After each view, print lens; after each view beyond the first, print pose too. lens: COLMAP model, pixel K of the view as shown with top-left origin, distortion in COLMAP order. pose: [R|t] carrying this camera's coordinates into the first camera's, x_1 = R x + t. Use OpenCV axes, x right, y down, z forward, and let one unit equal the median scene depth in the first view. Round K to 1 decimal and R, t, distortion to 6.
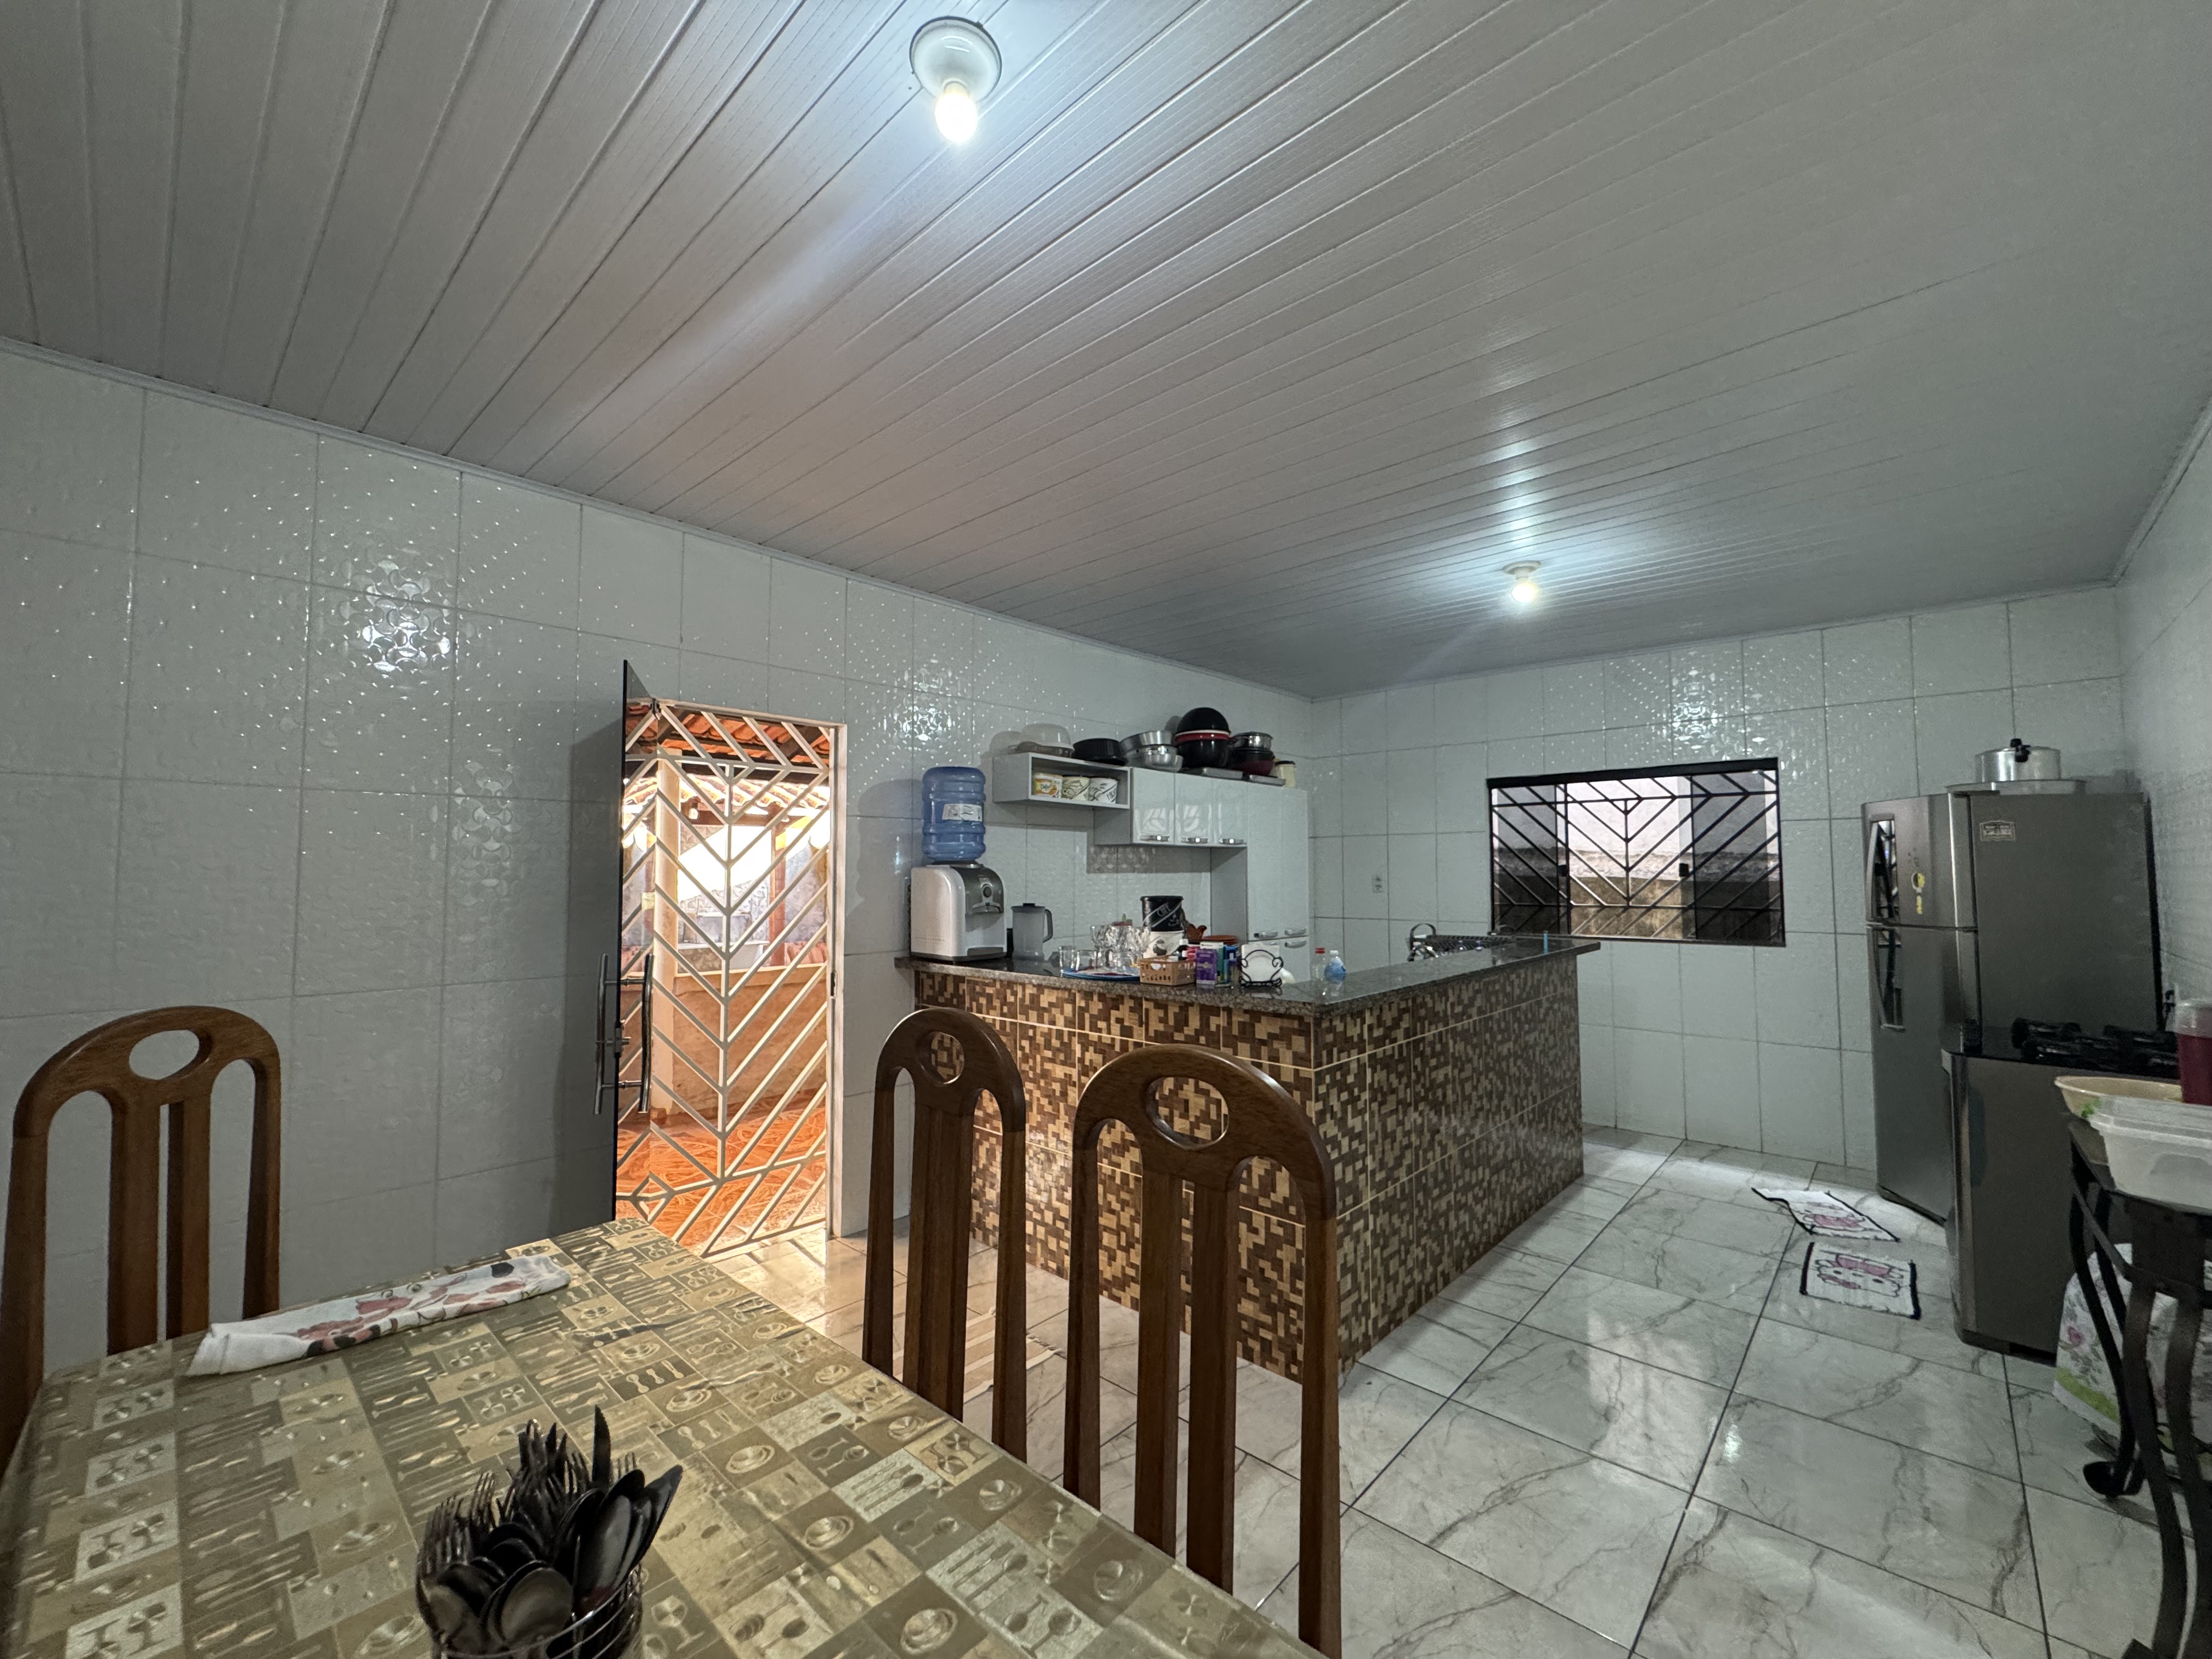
lens RADIAL K [[891.7, 0, 1106.0], [0, 891.7, 829.5], [0, 0, 1]] dist [-0.000764, 0.000169]
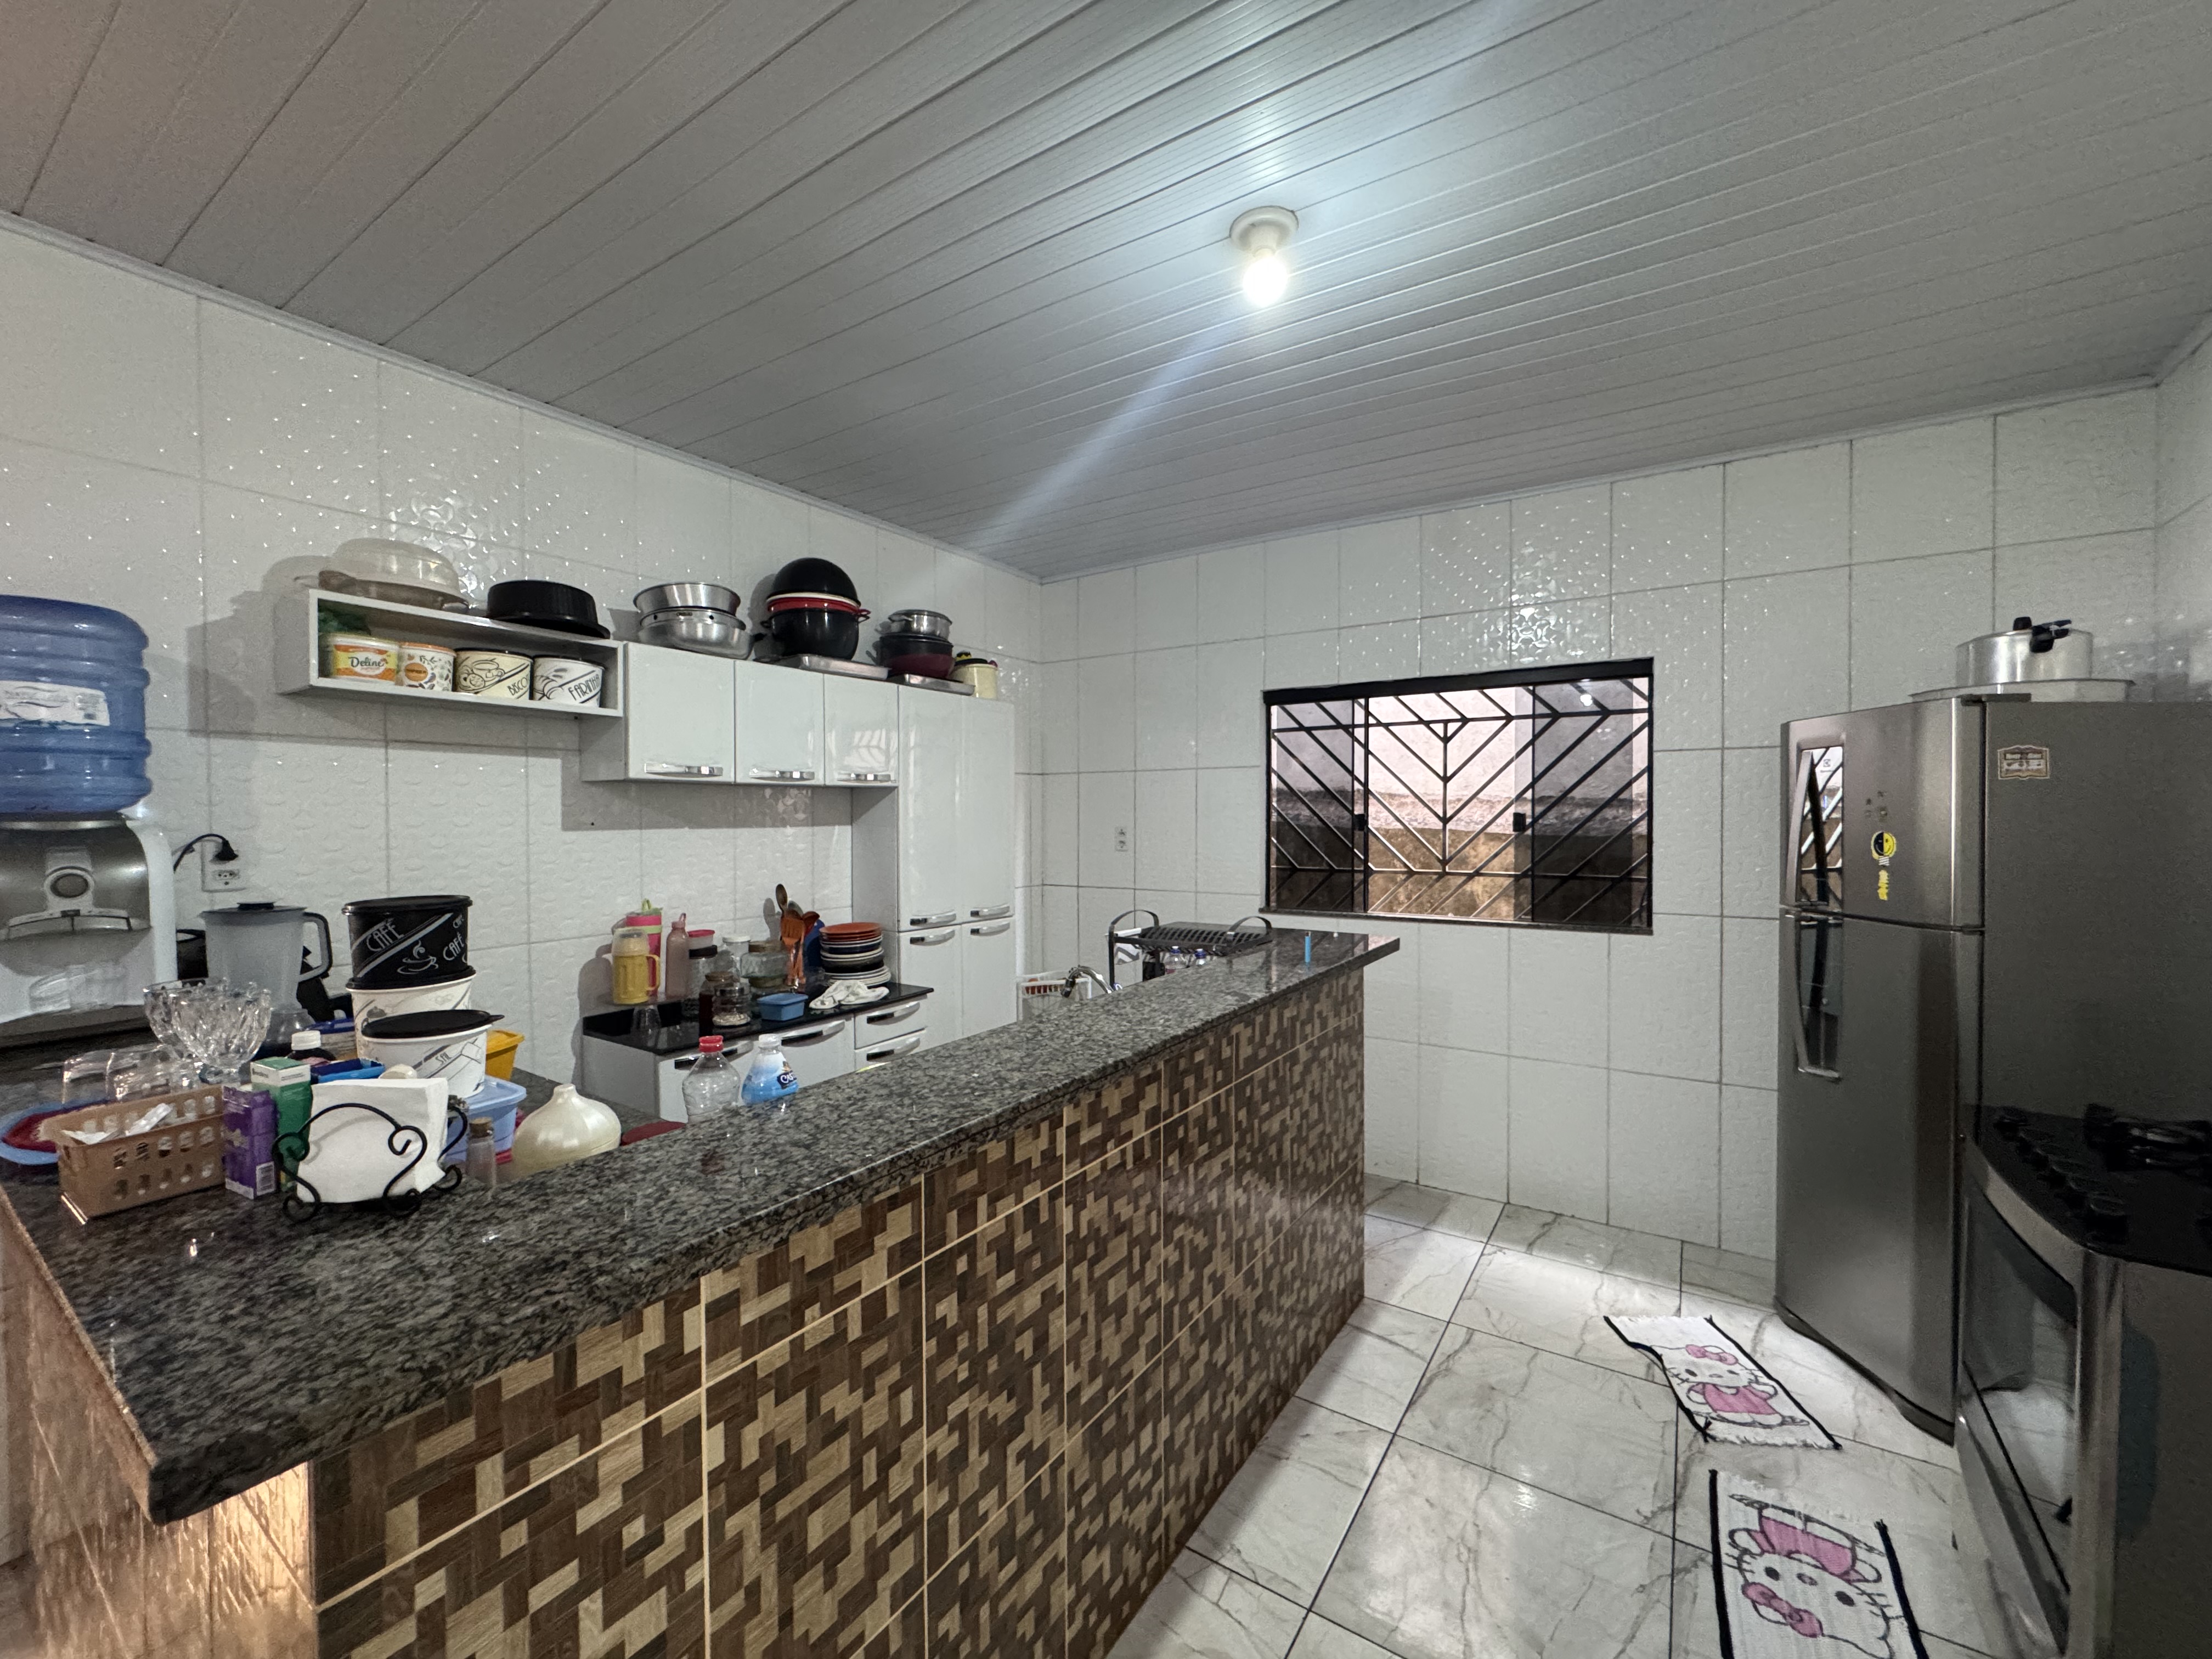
lens RADIAL K [[886.3, 0, 1104.5], [0, 886.3, 831.7], [0, 0, 1]] dist [-0.002419, 0.000164]
pose [[0.987663, -0.003770, 0.156547, 0.228802], [-0.006934, 0.997676, 0.067776, 0.008749], [-0.156439, -0.068026, 0.985342, 0.383522]]
